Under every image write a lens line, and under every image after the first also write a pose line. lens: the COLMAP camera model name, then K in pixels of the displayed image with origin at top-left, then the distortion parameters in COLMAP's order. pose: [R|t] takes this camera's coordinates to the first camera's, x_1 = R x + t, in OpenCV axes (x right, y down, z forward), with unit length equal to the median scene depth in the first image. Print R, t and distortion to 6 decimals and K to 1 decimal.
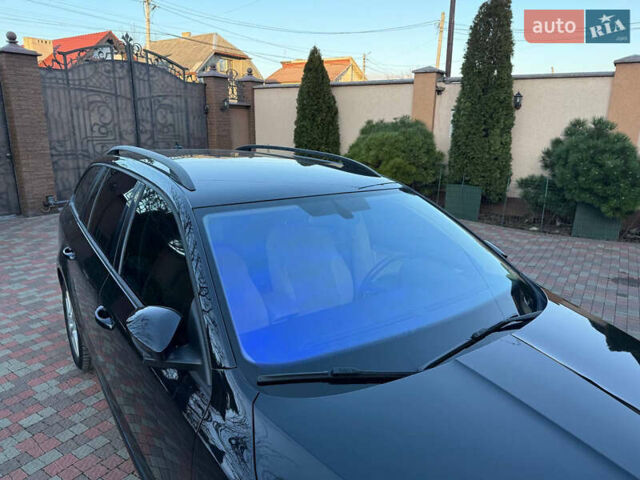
lens RADIAL K [[450.1, 0, 320.0], [0, 450.1, 240.0], [0, 0, 1]] dist [0.068909, -0.072134]
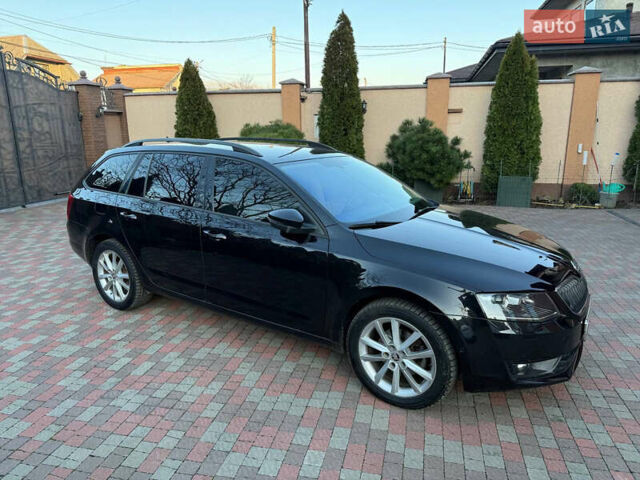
lens RADIAL K [[450.1, 0, 320.0], [0, 450.1, 240.0], [0, 0, 1]] dist [0.068909, -0.072134]
pose [[0.936675, -0.107187, 0.333394, -0.137999], [0.112374, 0.993659, 0.003747, 0.047283], [-0.331682, 0.033955, 0.942780, -0.143969]]
